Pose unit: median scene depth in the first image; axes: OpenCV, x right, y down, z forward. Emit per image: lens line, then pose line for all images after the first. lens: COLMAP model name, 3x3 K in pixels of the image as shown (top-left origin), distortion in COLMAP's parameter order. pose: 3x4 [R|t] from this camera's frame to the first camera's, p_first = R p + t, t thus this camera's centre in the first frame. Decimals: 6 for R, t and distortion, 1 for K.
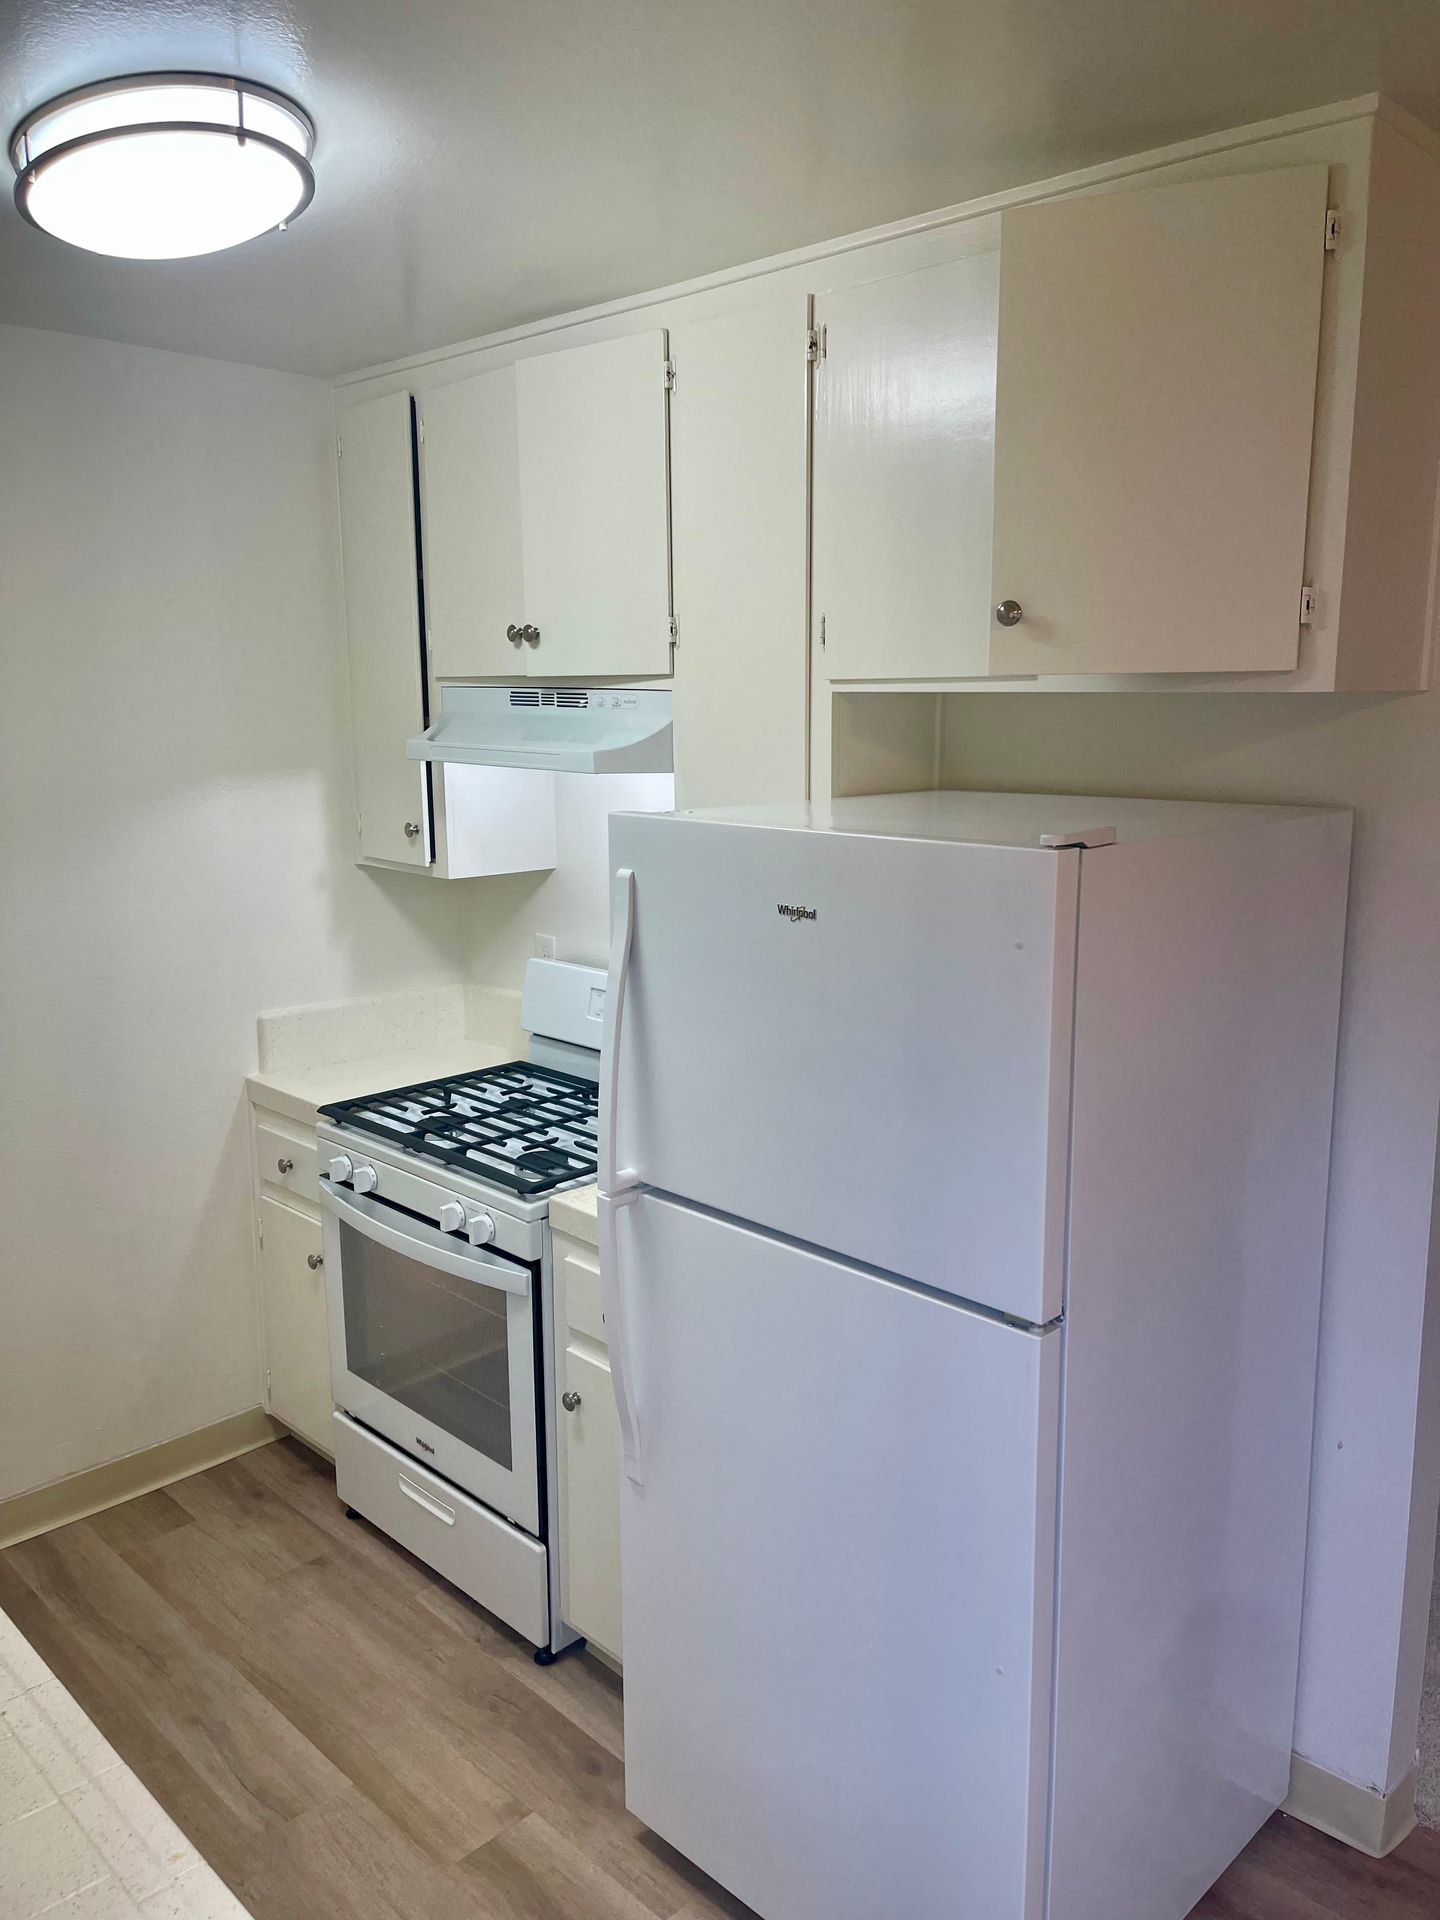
lens RADIAL K [[1448.1, 0, 720.0], [0, 1448.1, 960.0], [0, 0, 1]] dist [0.069423, -0.119322]
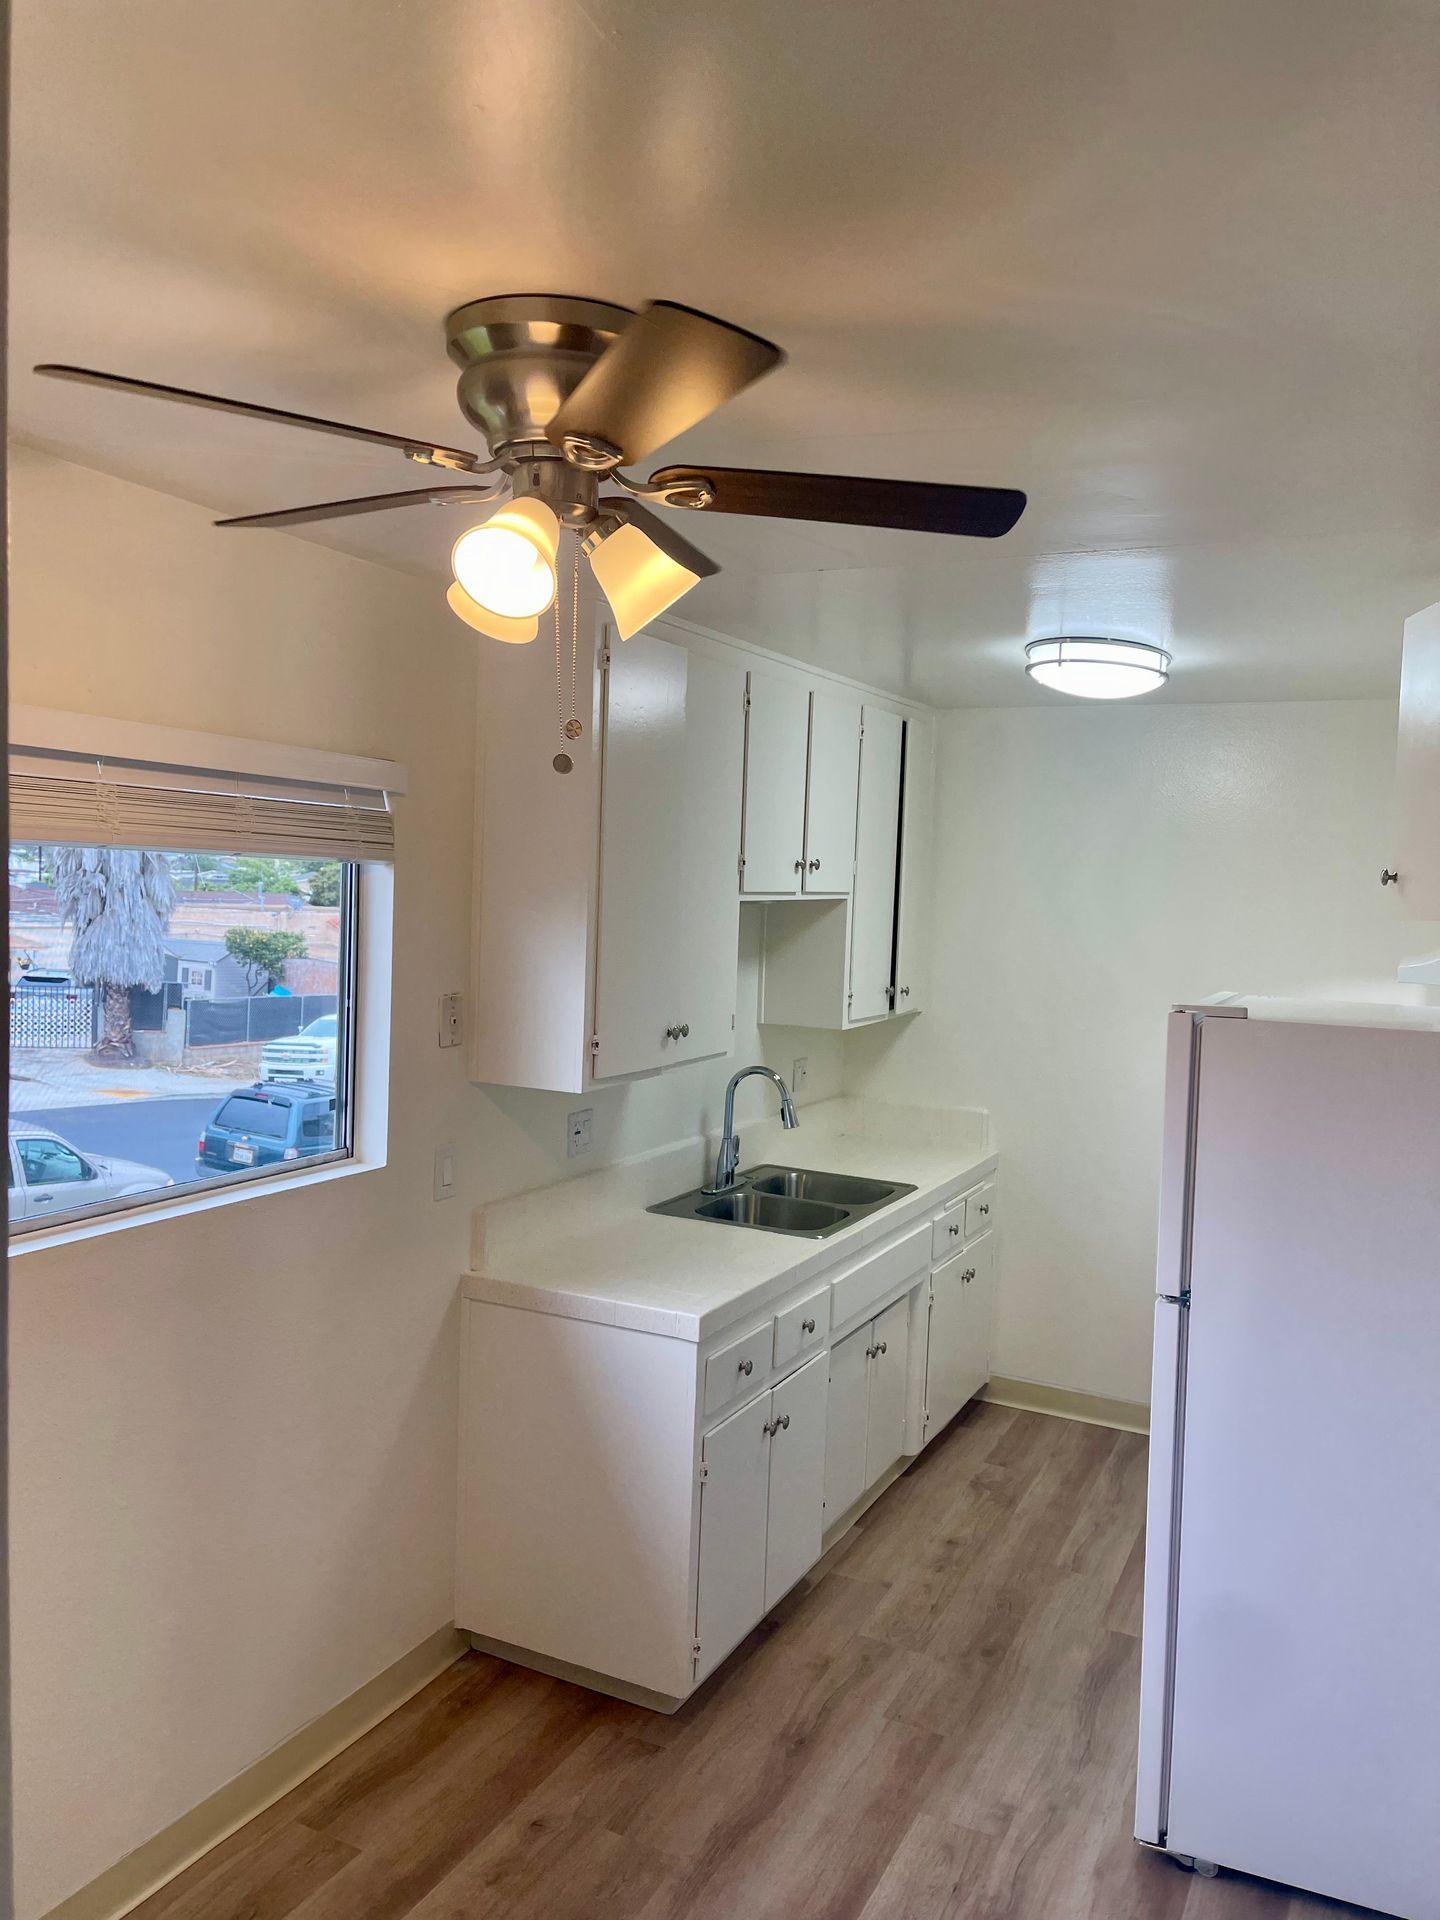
lens RADIAL K [[1448.1, 0, 720.0], [0, 1448.1, 960.0], [0, 0, 1]] dist [0.069423, -0.119322]
pose [[0.322726, 0.066139, -0.944179, 1.033231], [-0.216389, 0.976291, -0.005575, -0.000513], [0.921425, 0.206109, 0.329386, -0.068785]]
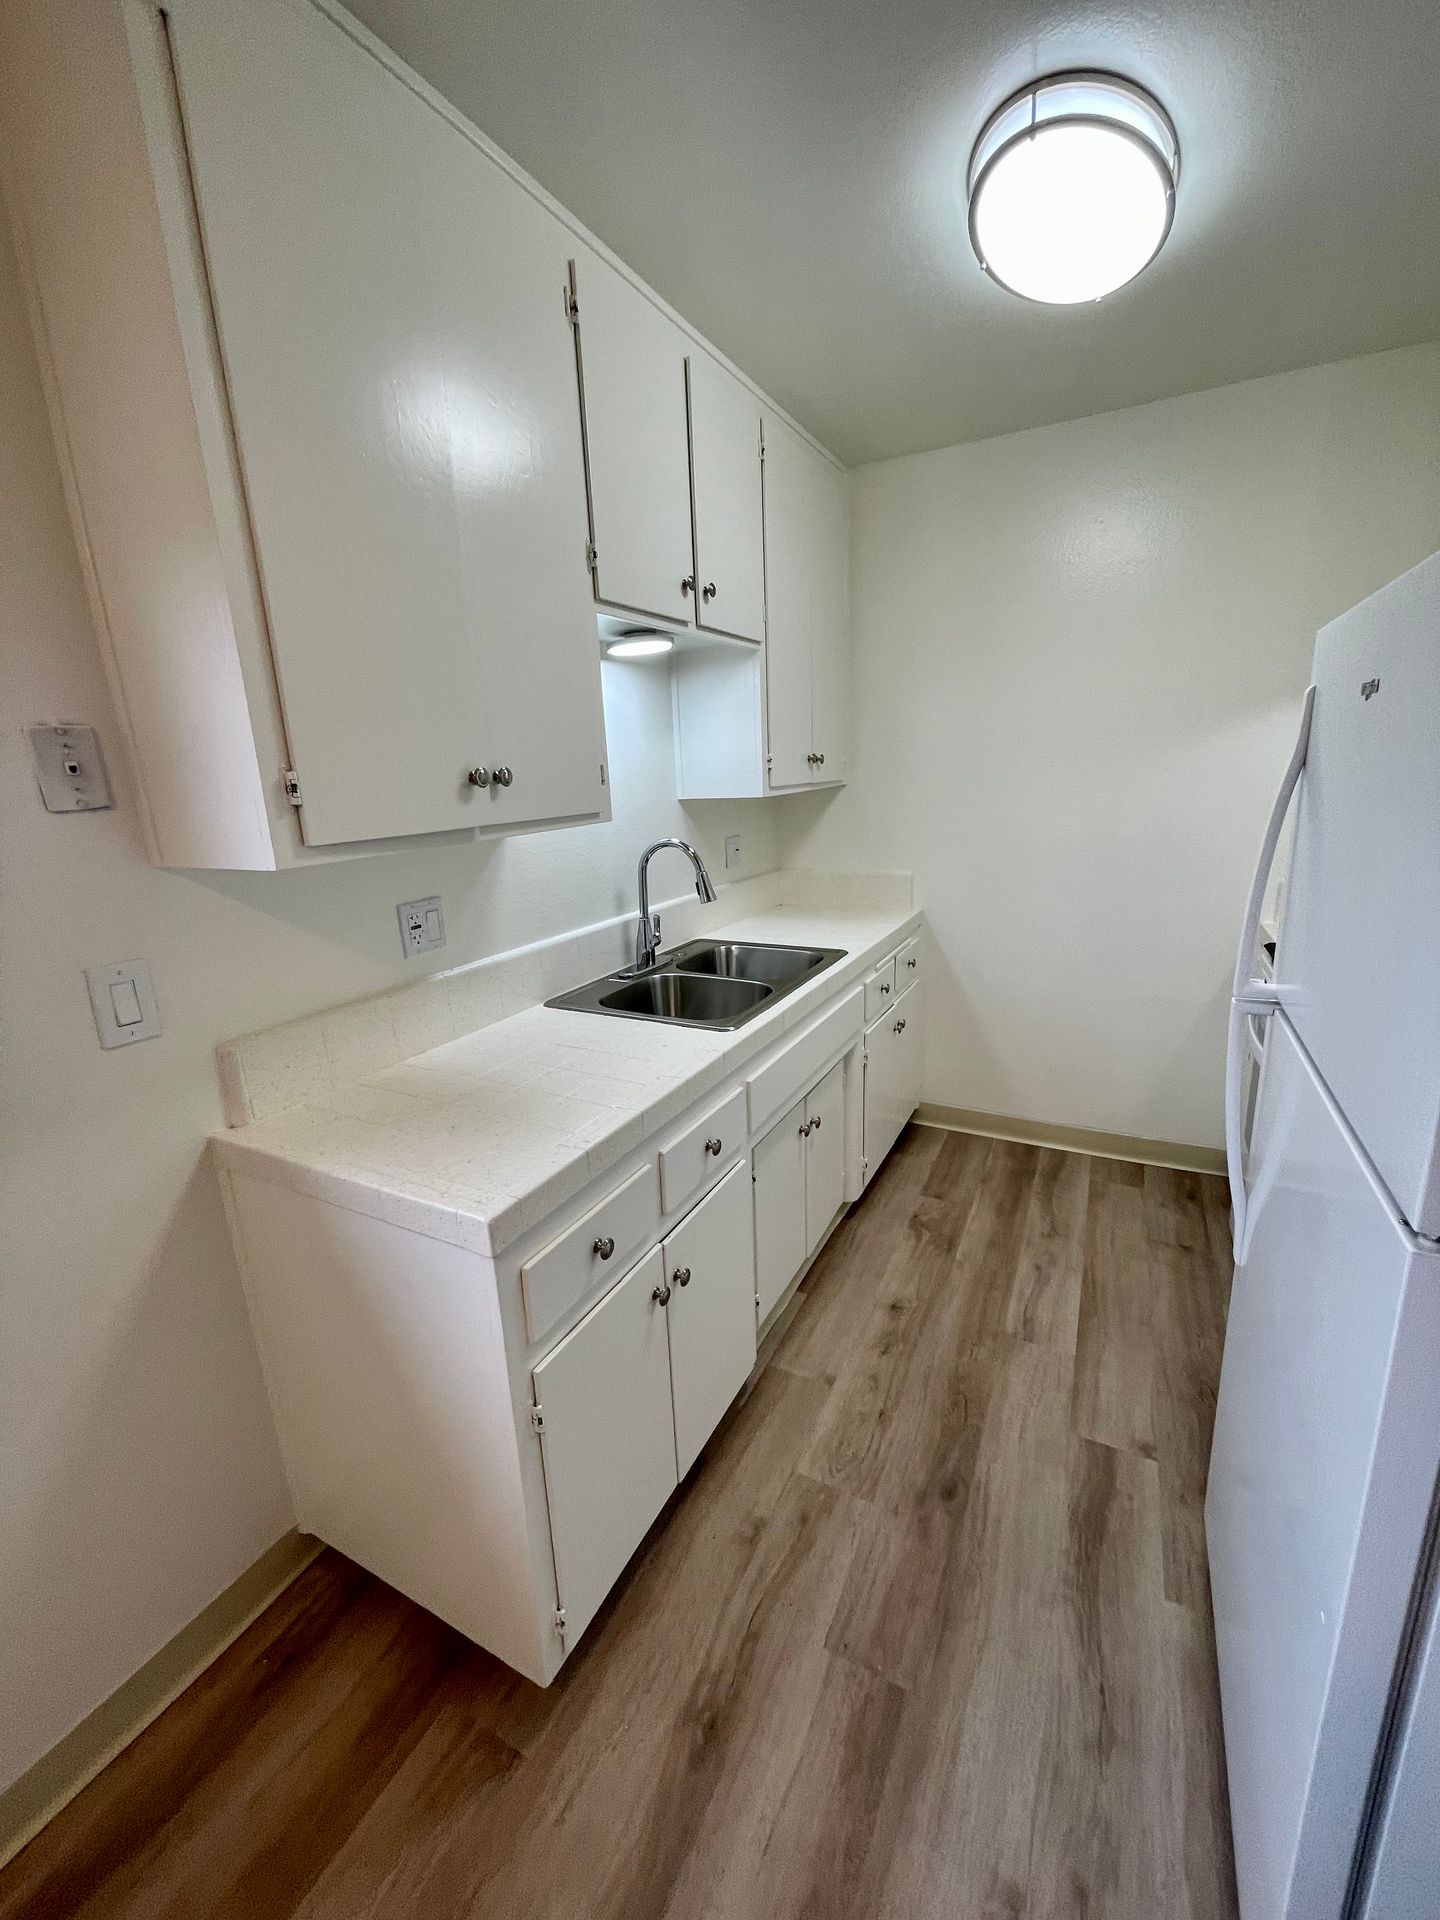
lens RADIAL K [[771.3, 0, 712.4], [0, 771.3, 978.5], [0, 0, 1]] dist [0.001427, -0.000314]
pose [[0.291704, 0.238171, -0.926382, 0.274089], [-0.138302, 0.968828, 0.205534, 0.071270], [0.946457, 0.068166, 0.315550, 0.350381]]
